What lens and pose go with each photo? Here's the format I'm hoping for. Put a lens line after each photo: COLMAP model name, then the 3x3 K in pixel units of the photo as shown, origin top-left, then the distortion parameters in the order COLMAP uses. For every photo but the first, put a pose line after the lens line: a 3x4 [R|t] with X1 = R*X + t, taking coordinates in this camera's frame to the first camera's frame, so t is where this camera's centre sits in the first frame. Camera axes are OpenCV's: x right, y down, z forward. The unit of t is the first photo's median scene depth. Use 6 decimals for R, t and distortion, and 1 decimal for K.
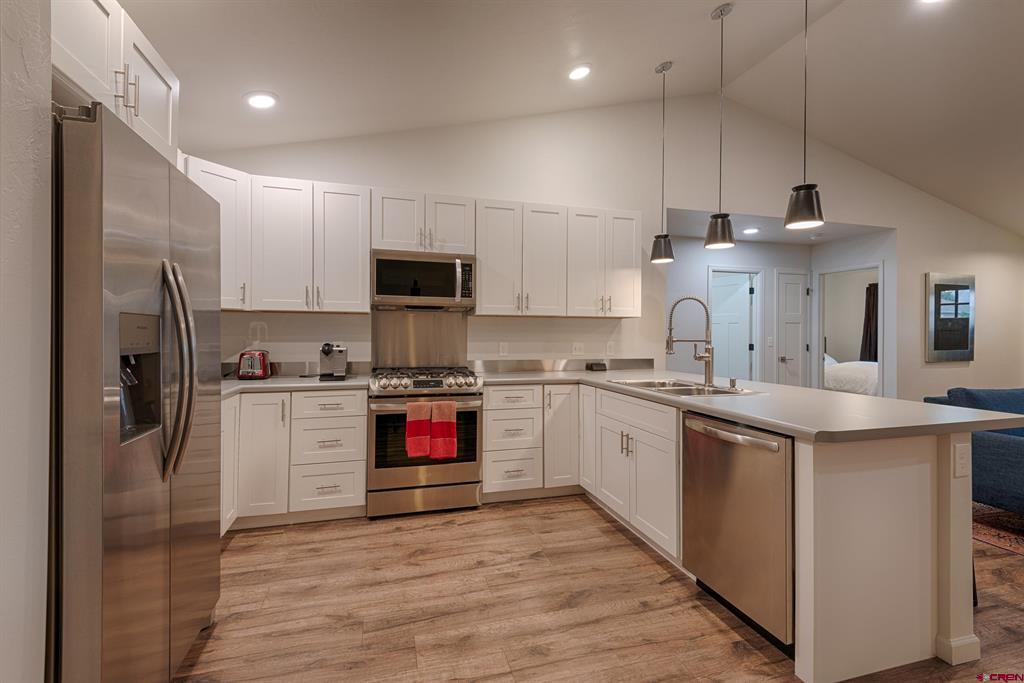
lens RADIAL K [[458.6, 0, 522.6], [0, 458.6, 334.1], [0, 0, 1]] dist [0.024349, -0.023656]
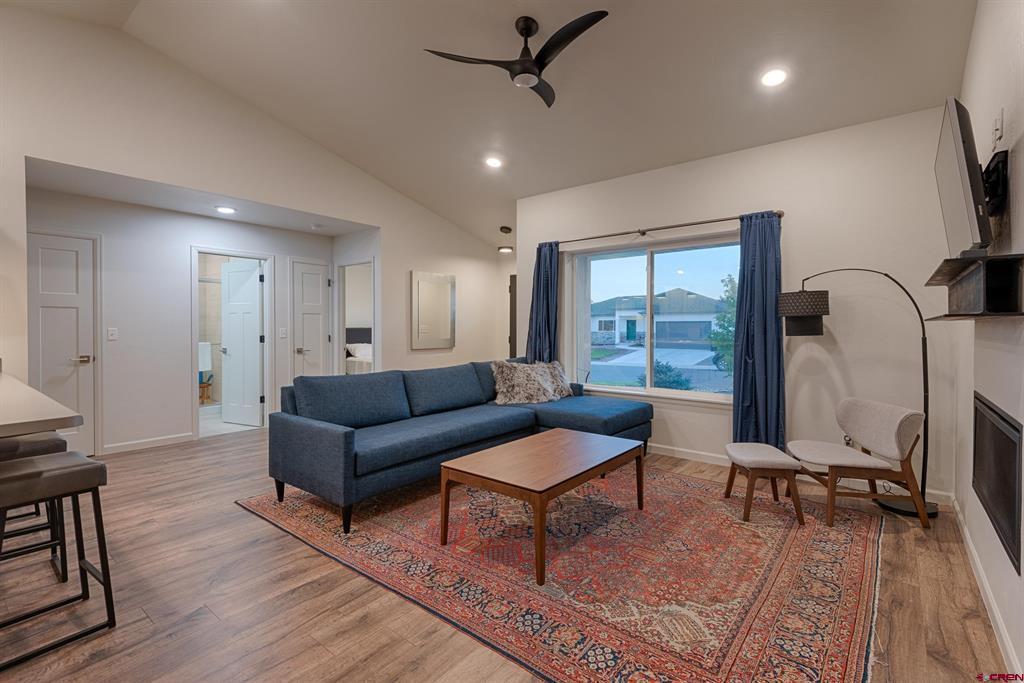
lens RADIAL K [[453.6, 0, 519.5], [0, 453.6, 333.6], [0, 0, 1]] dist [0.052182, -0.022588]
pose [[0.814837, -0.010786, 0.579590, 0.753798], [0.000504, 0.999840, 0.017897, 0.002429], [-0.579691, -0.014291, 0.814711, -0.118832]]
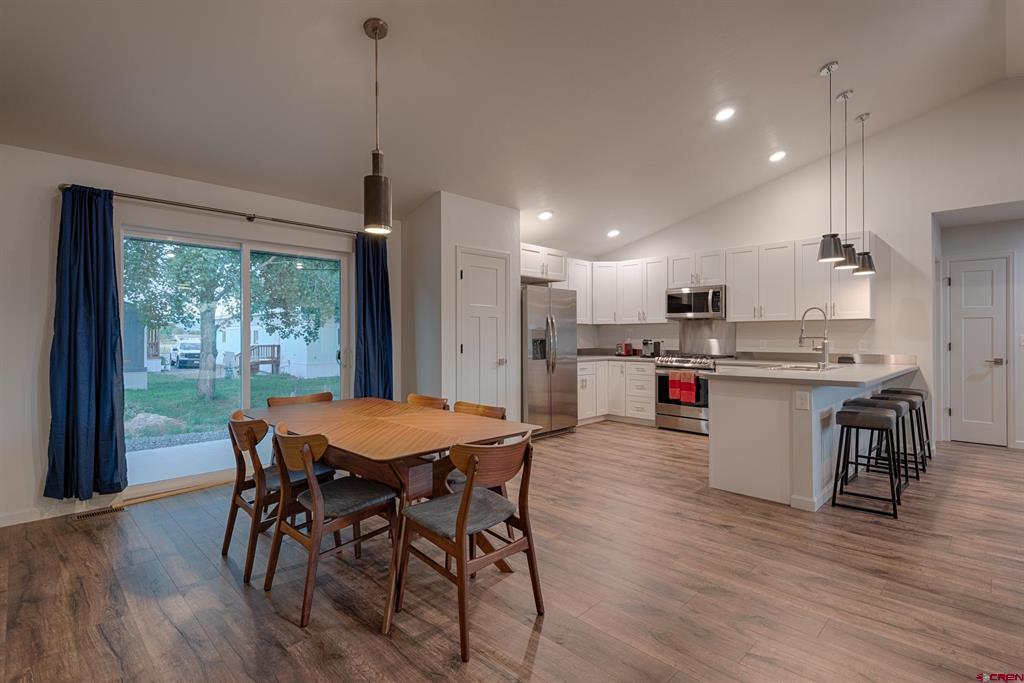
lens RADIAL K [[483.8, 0, 510.3], [0, 483.8, 335.6], [0, 0, 1]] dist [0.000133, -0.005297]
pose [[0.466453, -0.007020, -0.884518, 1.202917], [0.007229, 0.999965, -0.004124, 0.007675], [0.884516, -0.004470, 0.466488, -0.523059]]
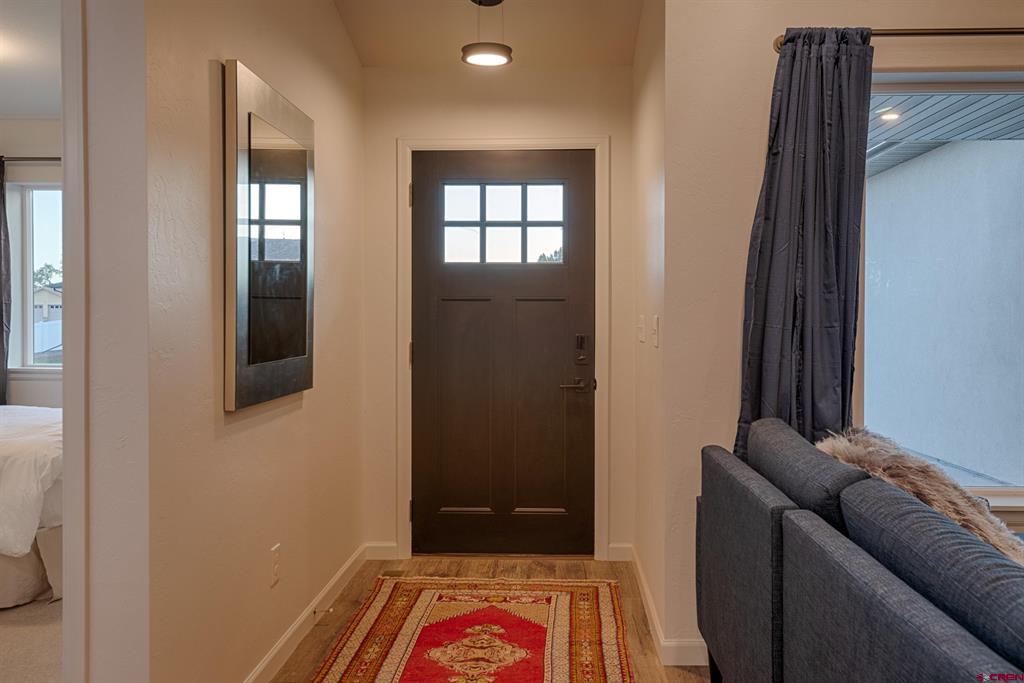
lens RADIAL K [[839.3, 0, 541.4], [0, 839.3, 319.2], [0, 0, 1]] dist [0.014889, 0.008864]
pose [[0.326054, -0.012217, 0.945272, 0.834593], [0.000342, 0.999918, 0.012805, 0.003450], [-0.945351, -0.003852, 0.326031, 1.242677]]
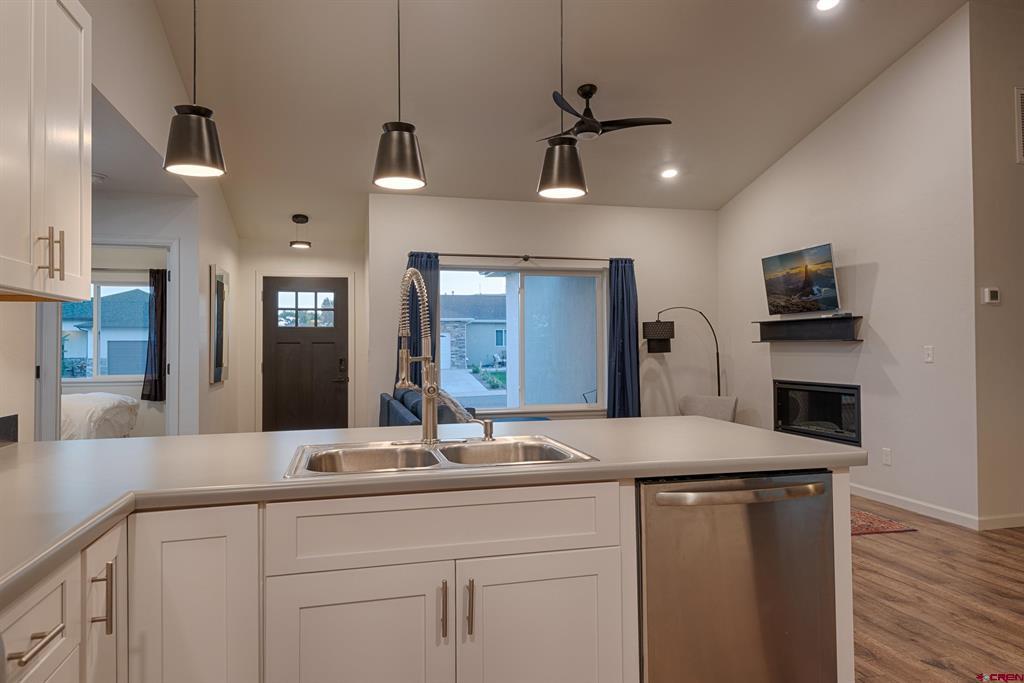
lens RADIAL K [[658.9, 0, 499.6], [0, 658.9, 344.1], [0, 0, 1]] dist [0.059326, -0.000552]
pose [[0.074772, -0.000568, 0.997201, -0.374240], [0.004774, 0.999989, 0.000212, -0.005070], [-0.997189, 0.004745, 0.074773, 0.820149]]
